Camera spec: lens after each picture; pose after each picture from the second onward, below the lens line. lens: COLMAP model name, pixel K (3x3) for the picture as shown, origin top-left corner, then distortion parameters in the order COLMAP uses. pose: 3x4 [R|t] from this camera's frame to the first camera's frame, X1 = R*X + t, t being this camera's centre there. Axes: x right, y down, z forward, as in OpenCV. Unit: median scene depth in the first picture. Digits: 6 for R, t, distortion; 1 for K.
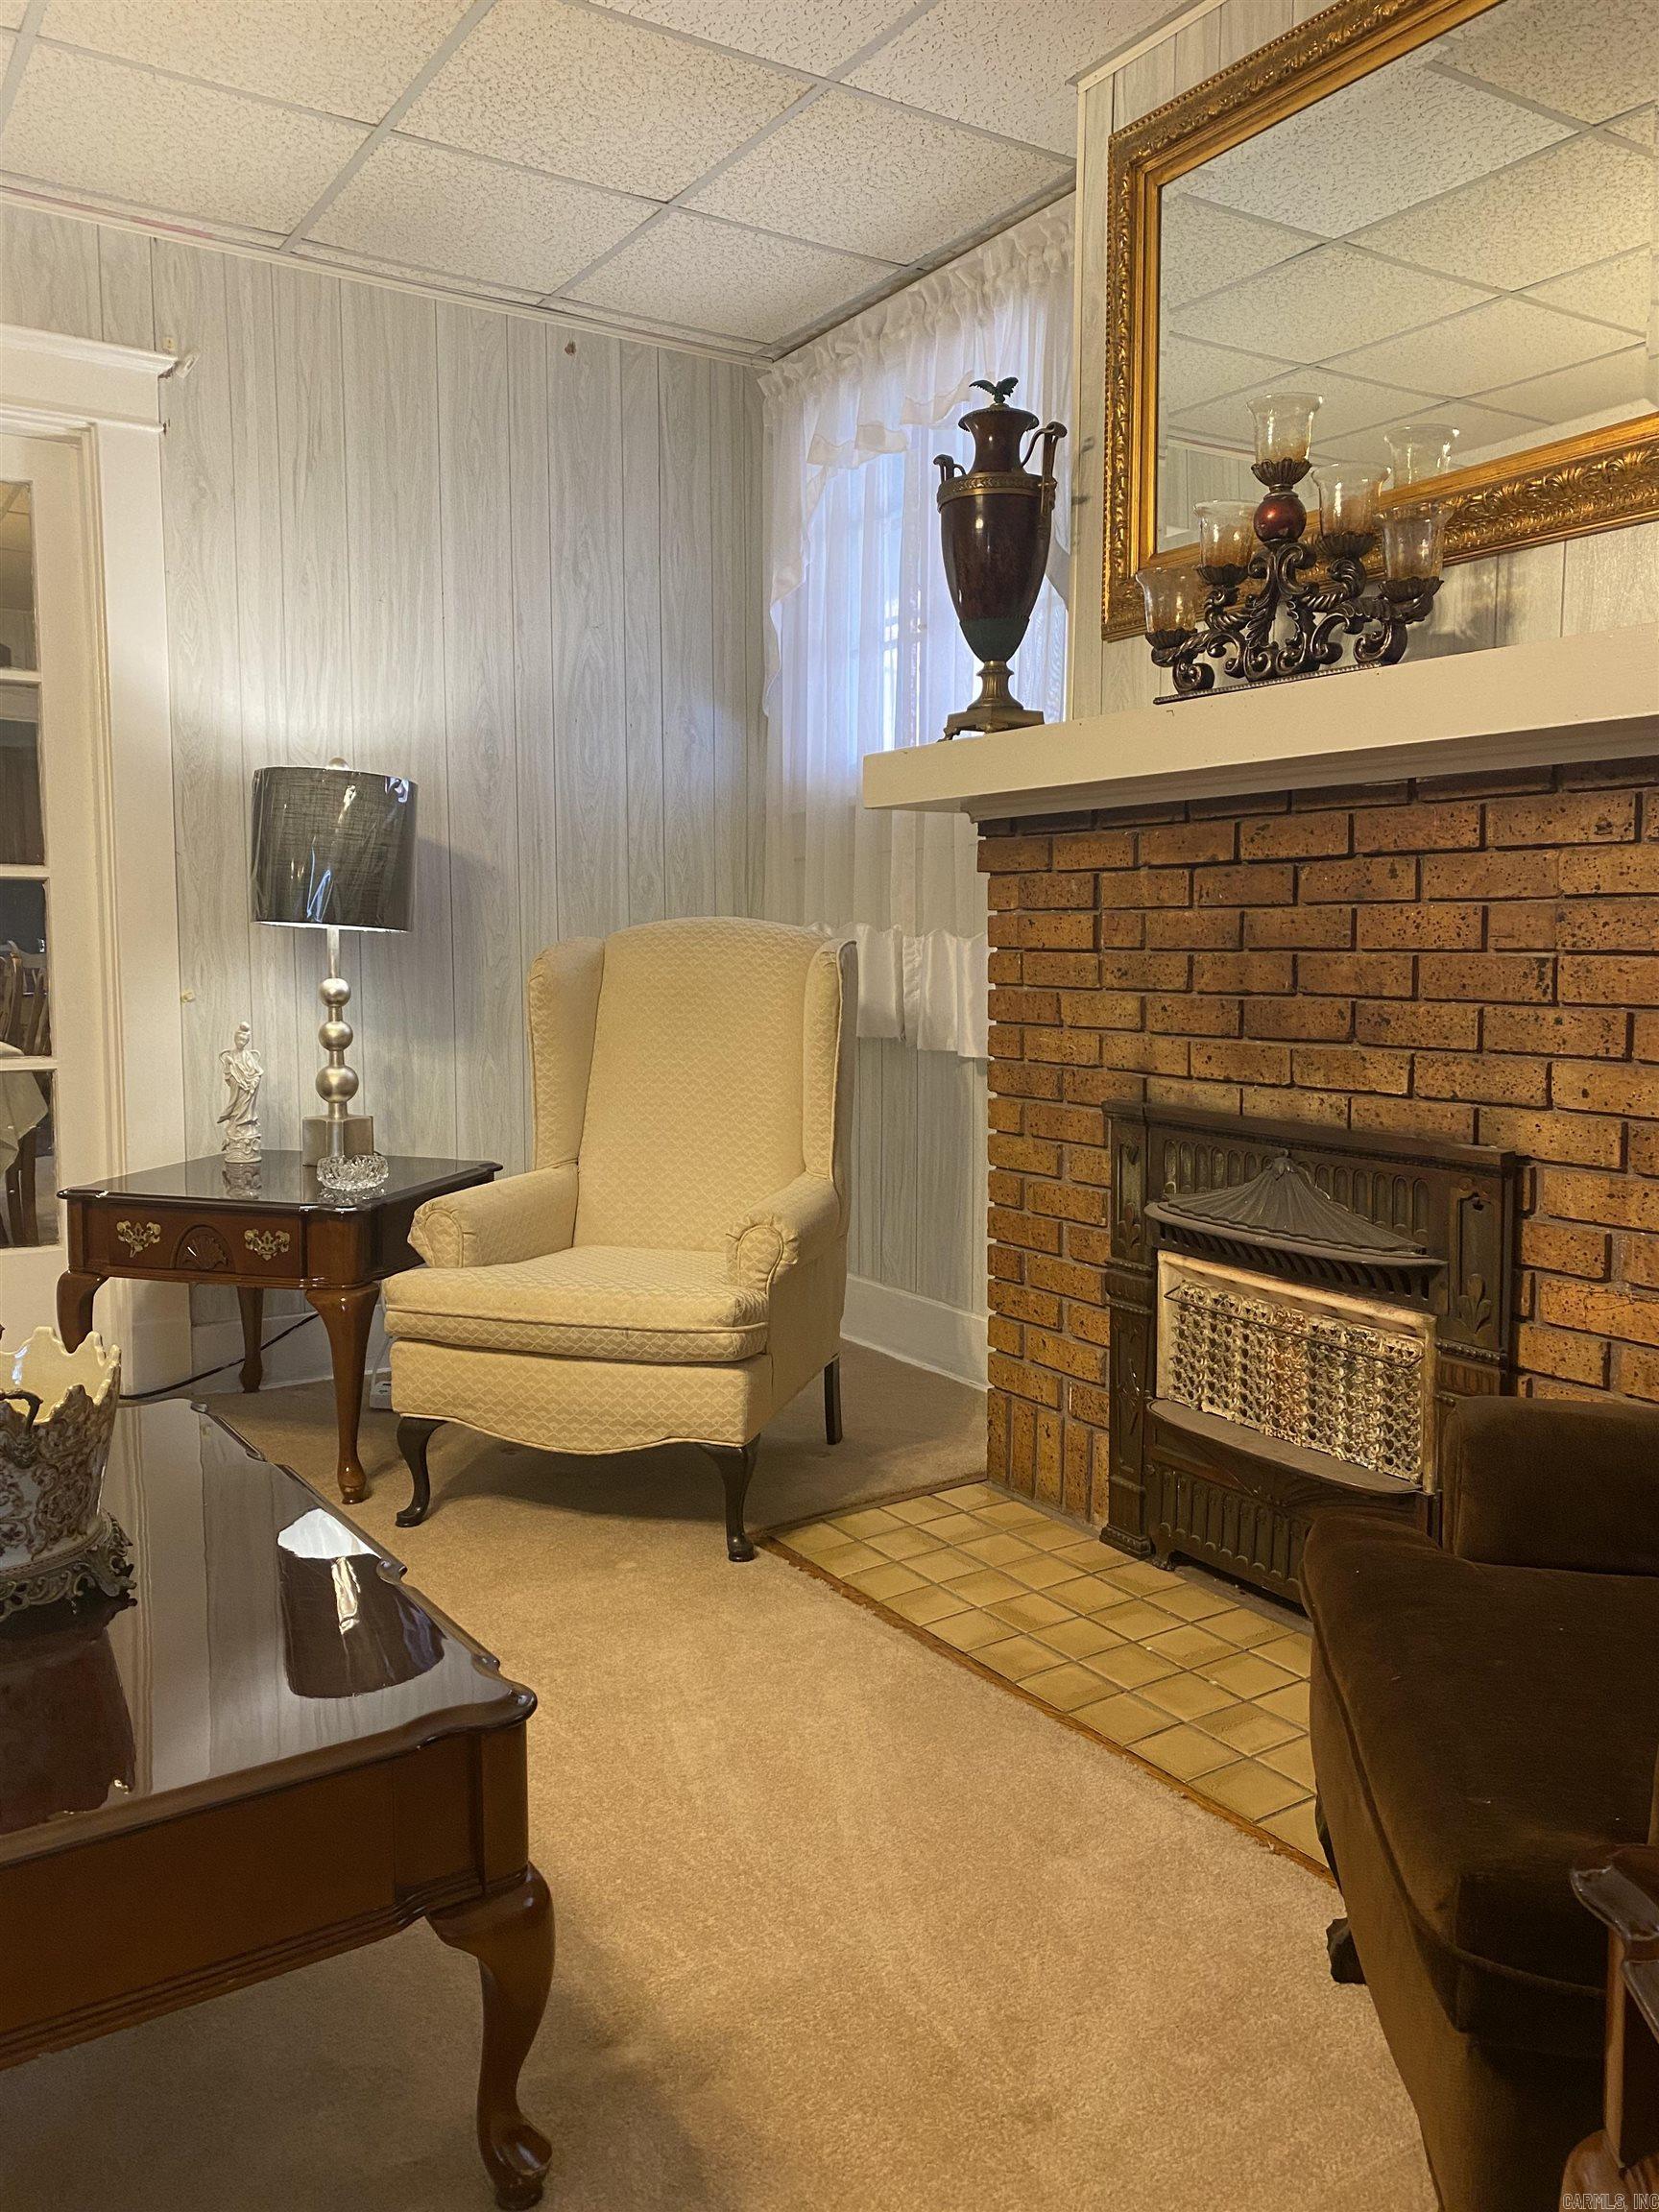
lens RADIAL K [[1662.7, 0, 832.1], [0, 1662.7, 1074.4], [0, 0, 1]] dist [0.010441, -0.002052]
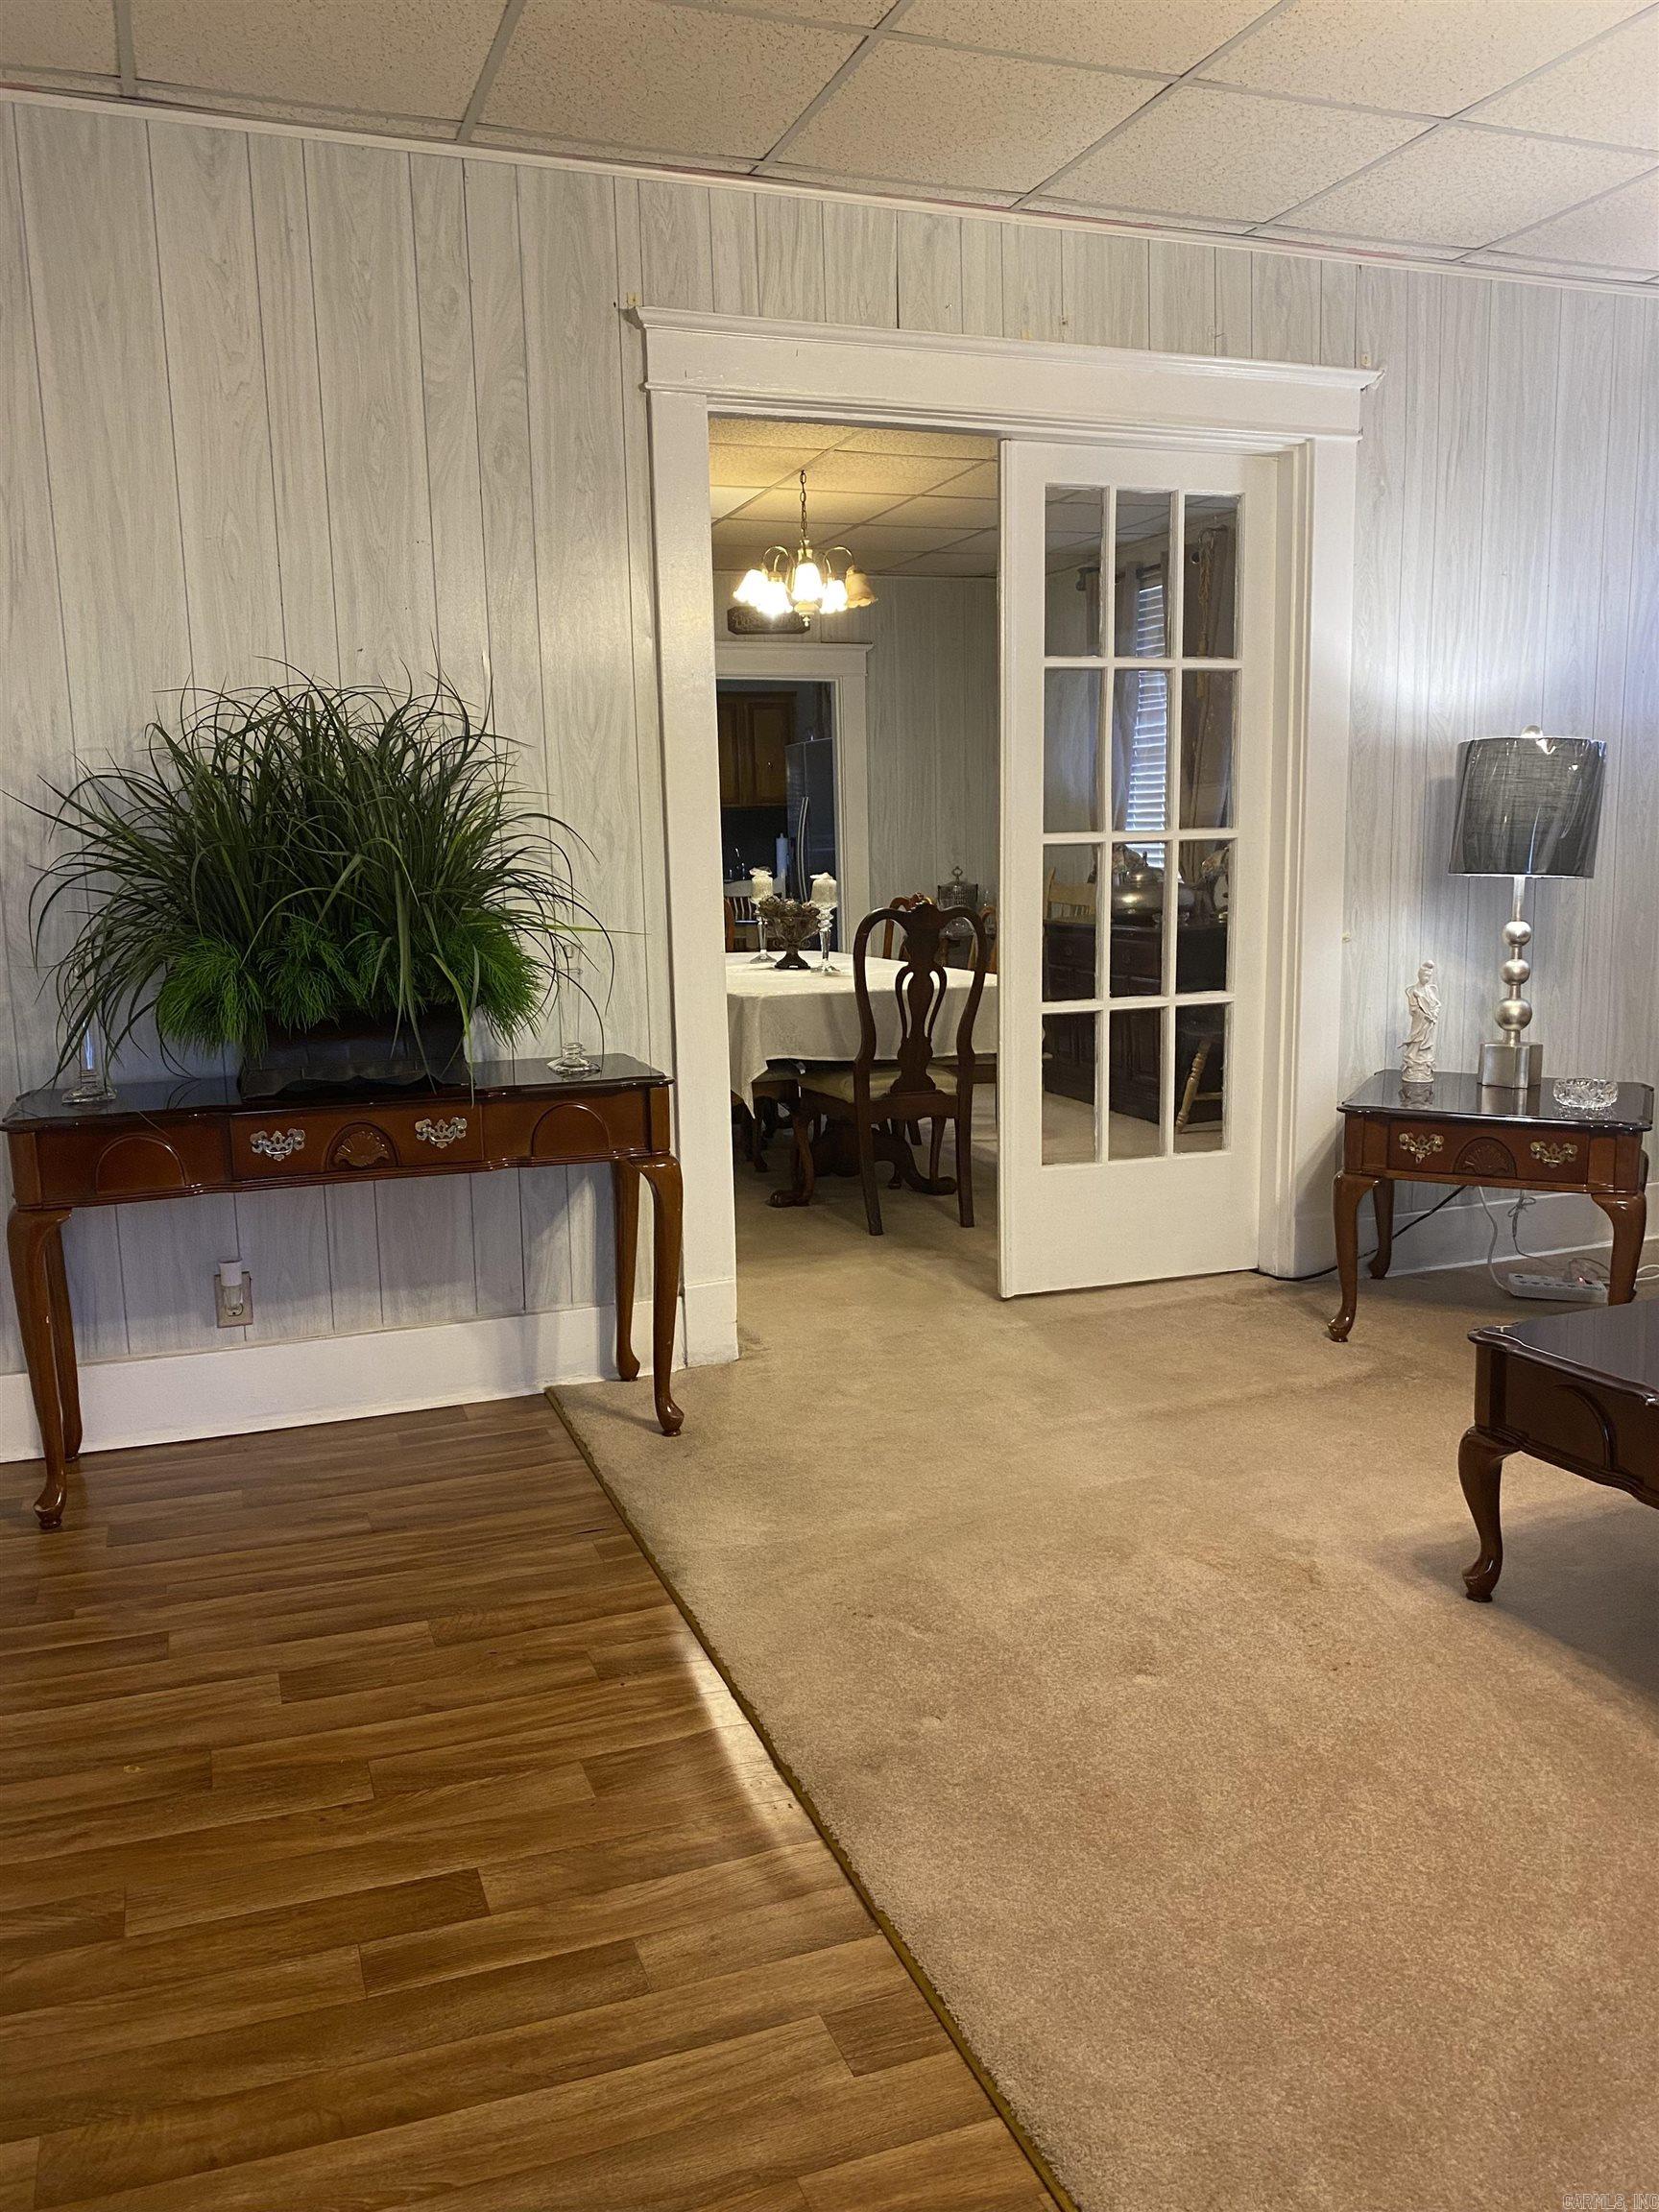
lens RADIAL K [[1652.6, 0, 829.5], [0, 1652.6, 1106.0], [0, 0, 1]] dist [0.003196, -0.002335]
pose [[0.976832, 0.007962, -0.213858, -0.496612], [0.009747, 0.996615, 0.081627, -0.027830], [0.213784, -0.081820, 0.973449, -0.205991]]
